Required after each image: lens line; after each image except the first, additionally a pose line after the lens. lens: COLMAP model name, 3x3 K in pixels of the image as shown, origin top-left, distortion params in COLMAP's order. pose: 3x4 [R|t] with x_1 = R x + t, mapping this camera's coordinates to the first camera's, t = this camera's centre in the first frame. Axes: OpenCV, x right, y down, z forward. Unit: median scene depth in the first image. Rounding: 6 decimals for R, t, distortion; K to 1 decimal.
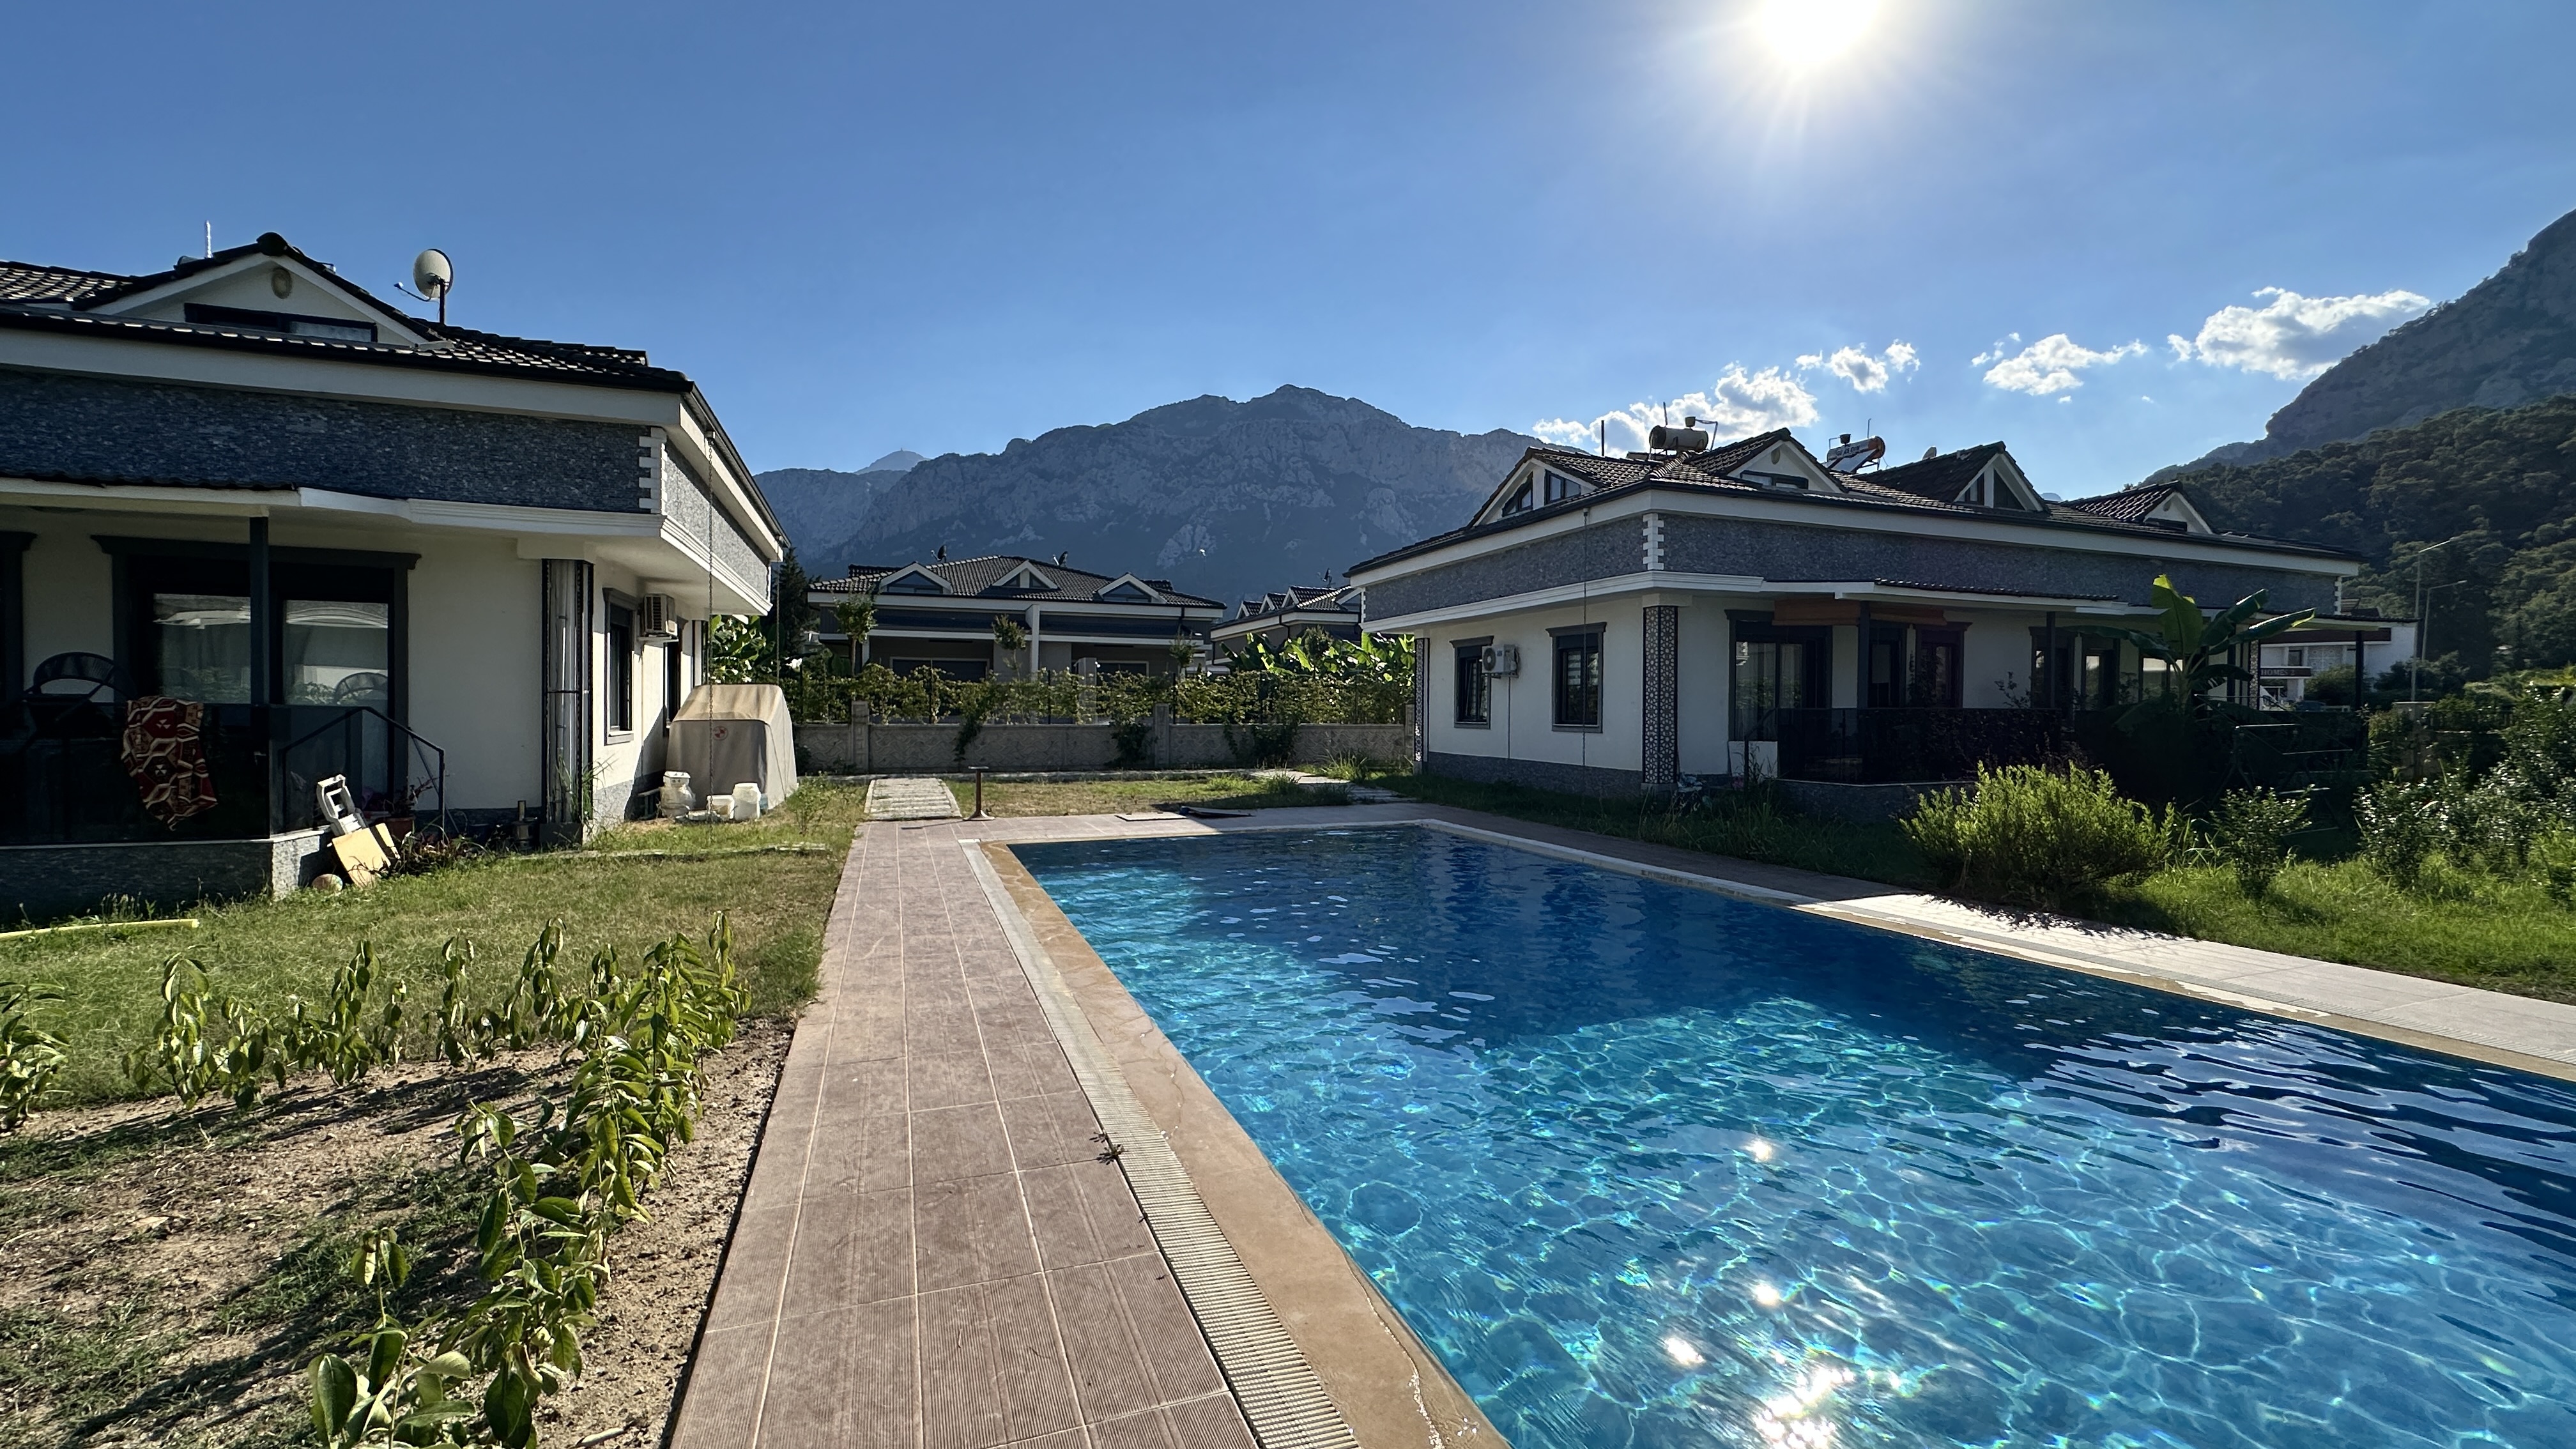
lens RADIAL K [[1034.6, 0, 1283.8], [0, 1034.6, 720.1], [0, 0, 1]] dist [-0.003350, 0.000494]
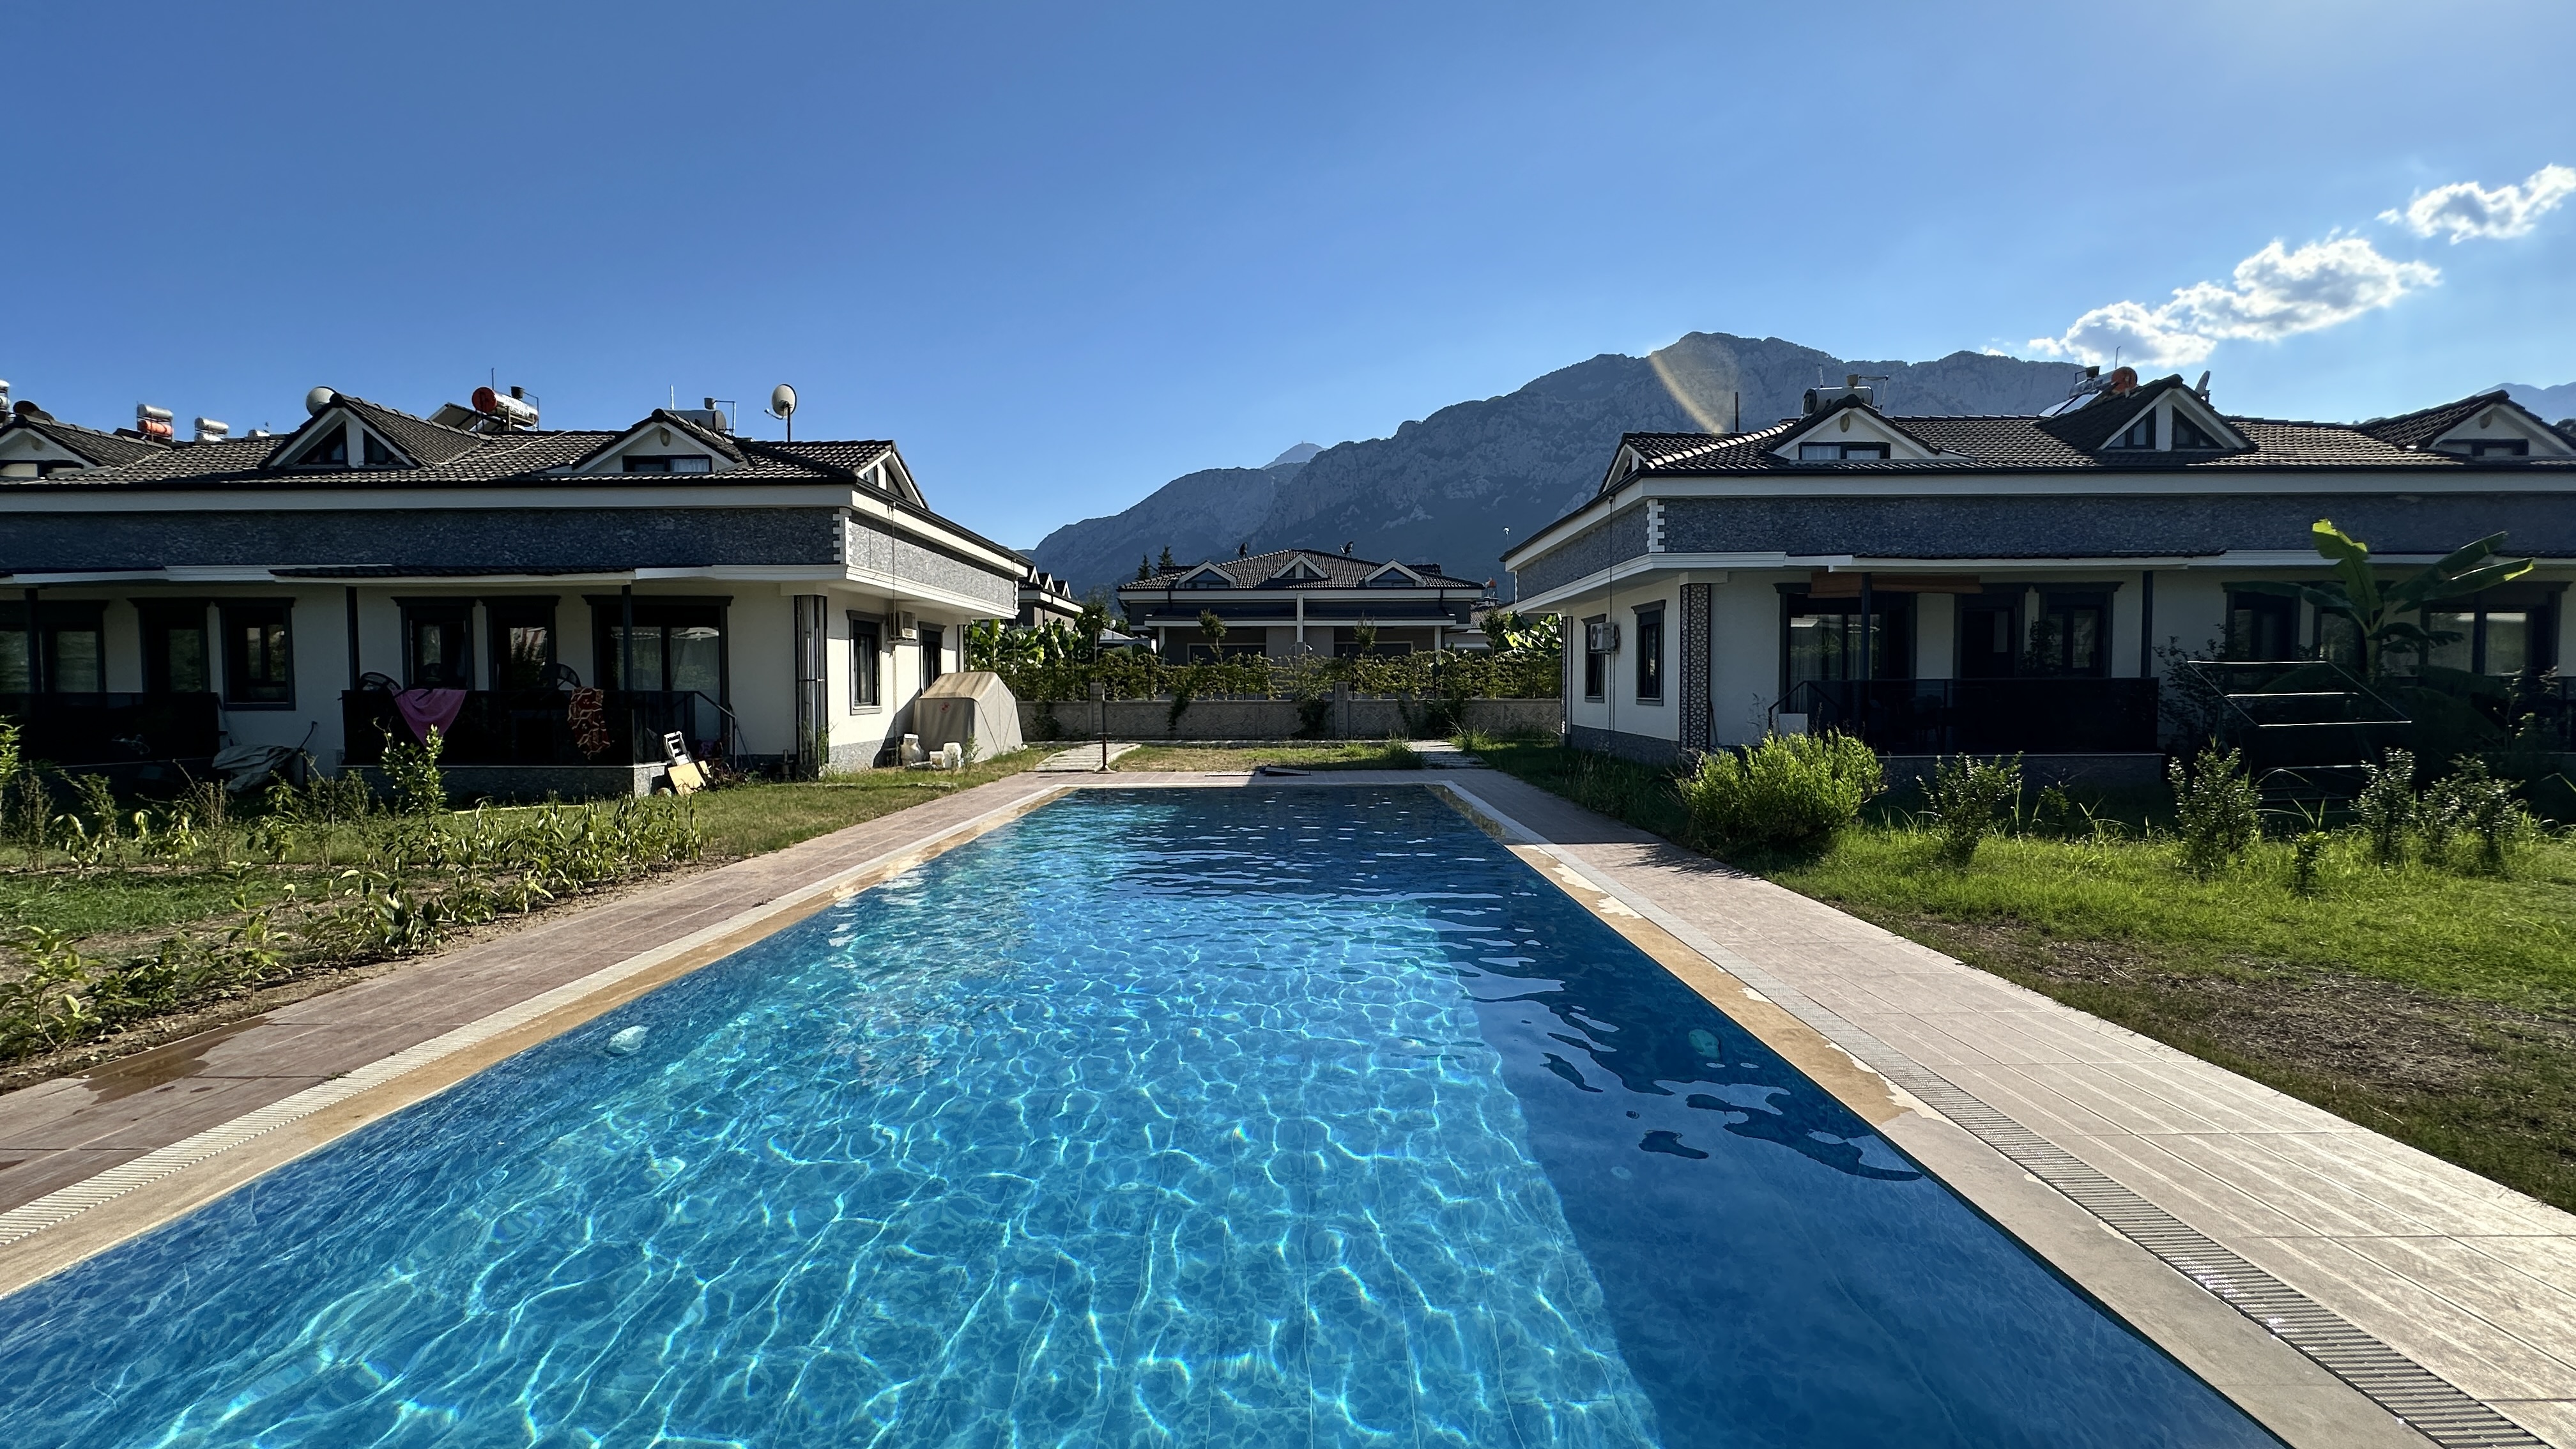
lens RADIAL K [[1034.6, 0, 1283.8], [0, 1034.6, 720.1], [0, 0, 1]] dist [-0.003350, 0.000494]
pose [[0.930858, 0.002037, -0.365376, 0.361851], [0.006341, 0.999744, 0.021728, 0.002136], [0.365326, -0.022543, 0.930607, -0.125924]]
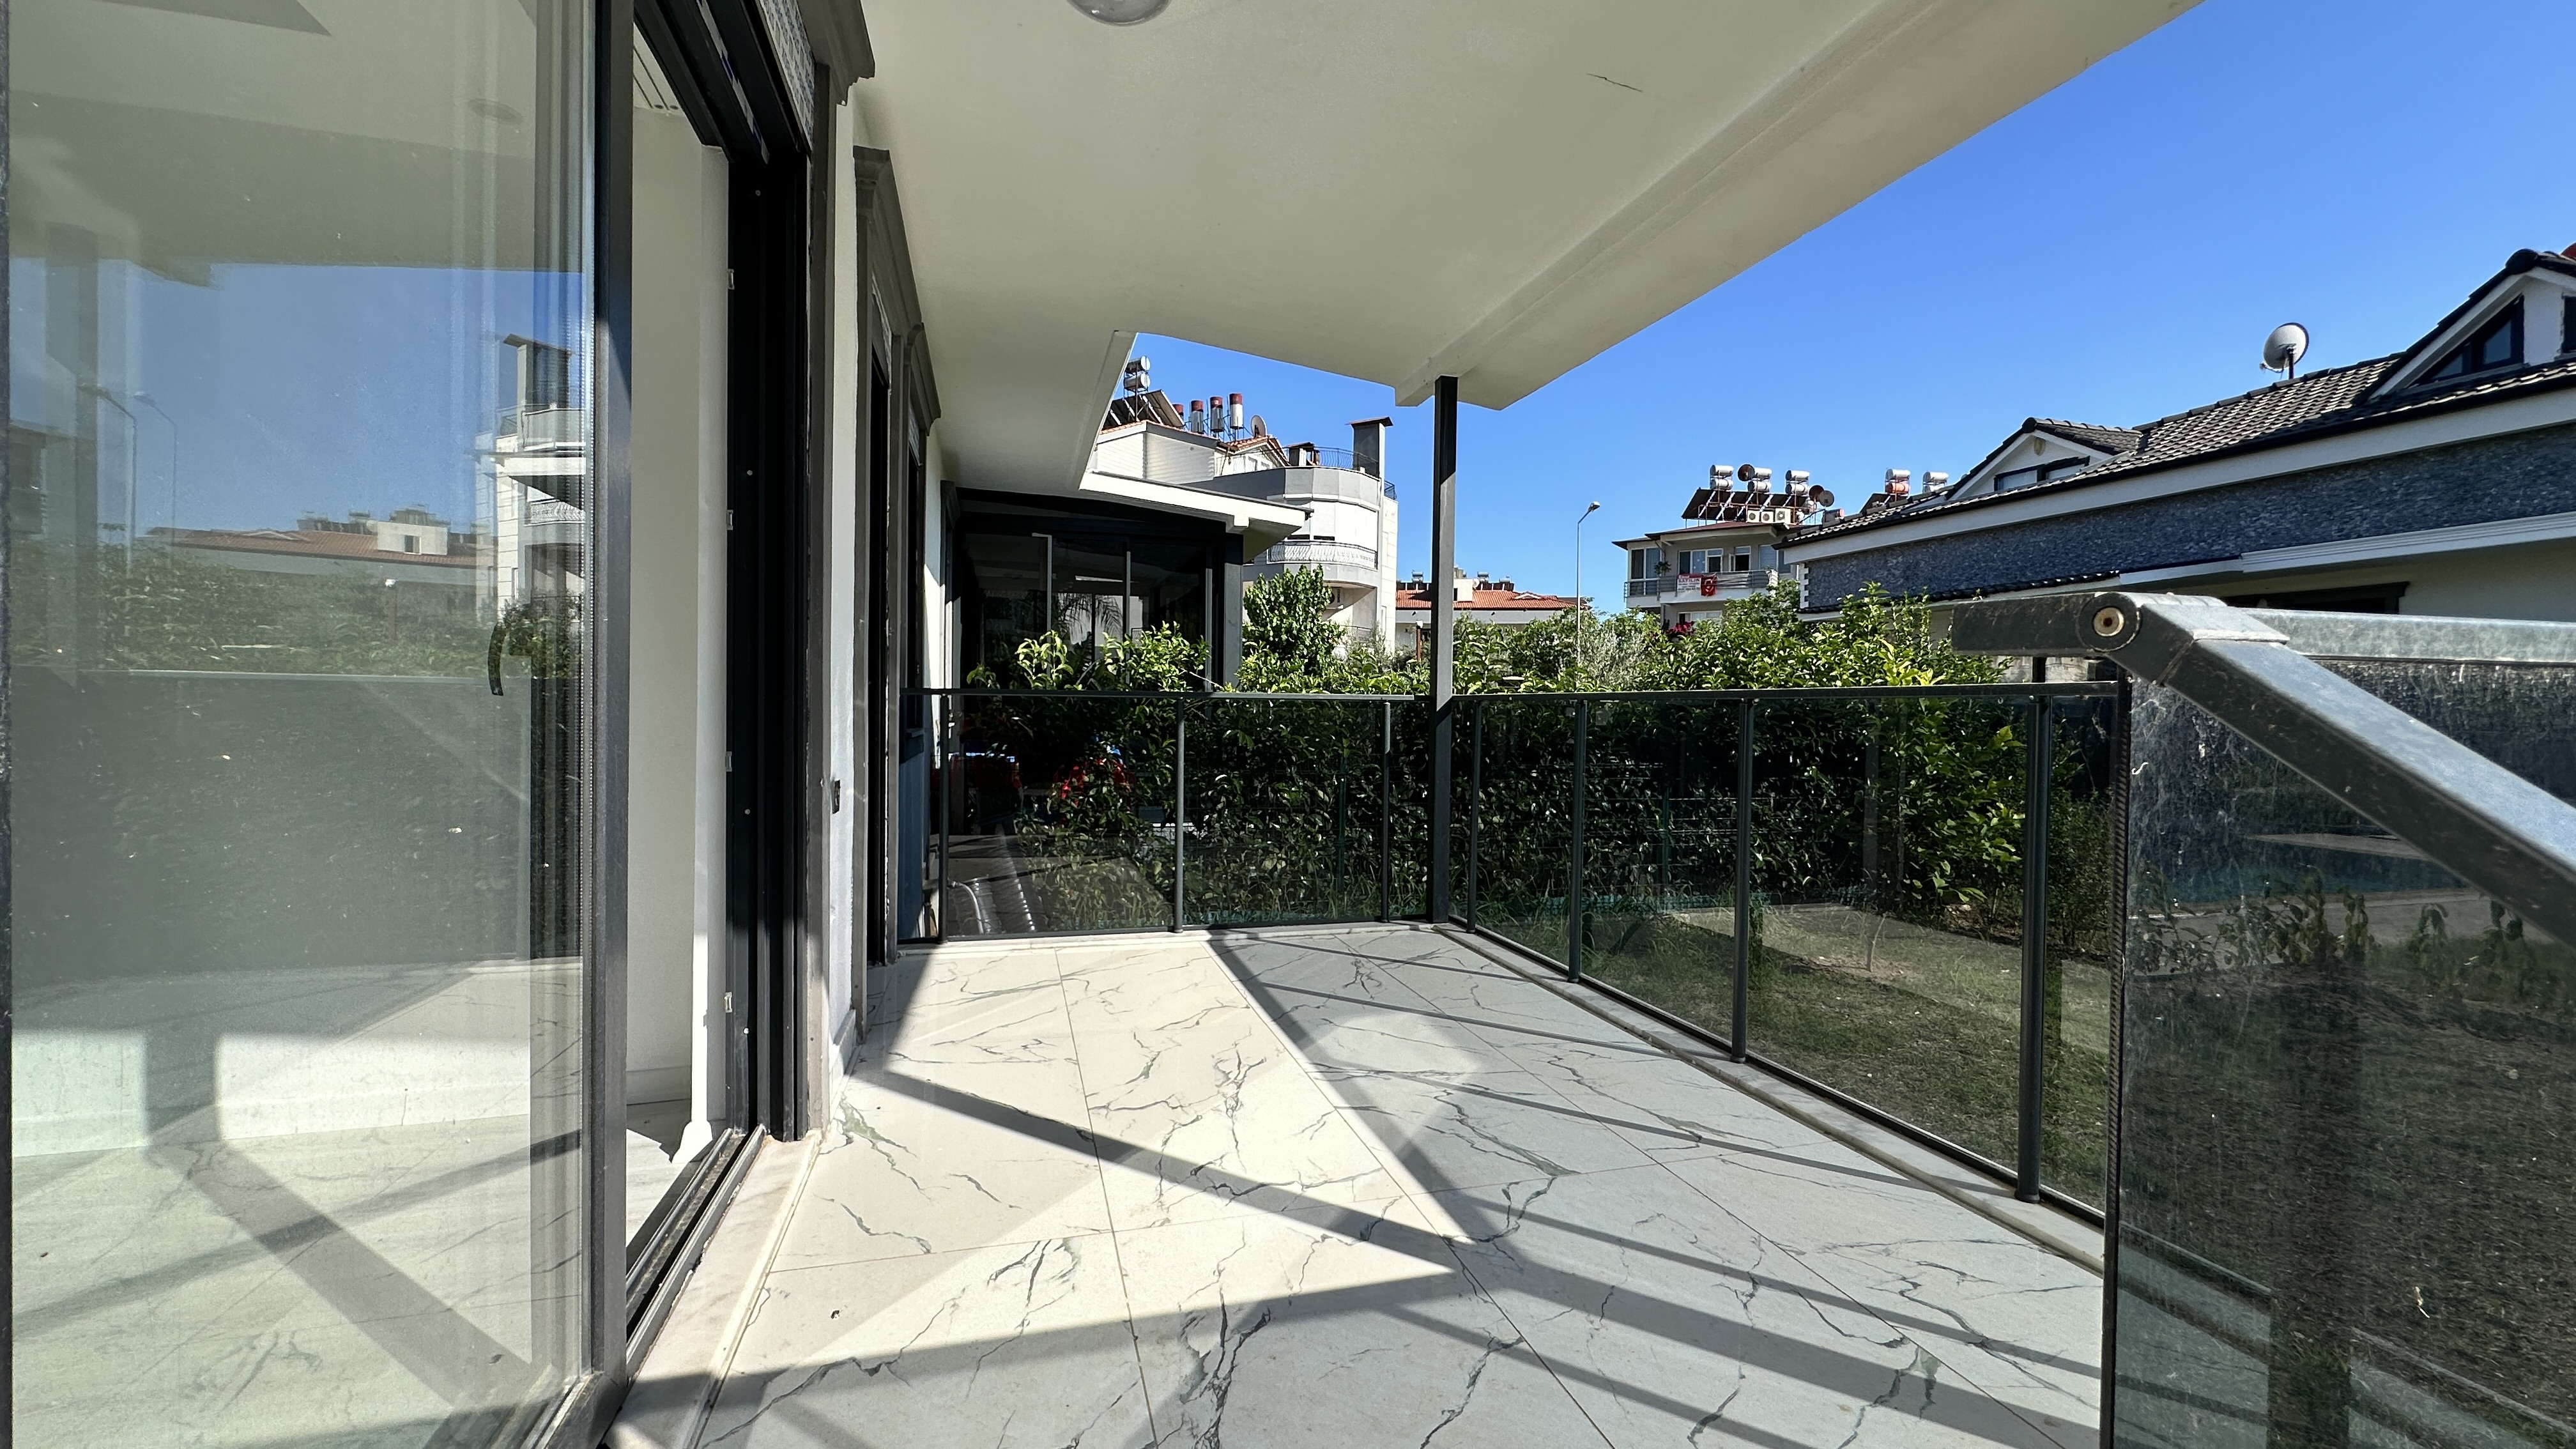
lens RADIAL K [[1034.6, 0, 1283.8], [0, 1034.6, 720.1], [0, 0, 1]] dist [-0.003350, 0.000494]
pose [[-0.090645, 0.000050, -0.995883, -0.188126], [-0.020922, 0.999779, 0.001955, 0.003691], [0.995663, 0.021013, -0.090624, -0.218566]]
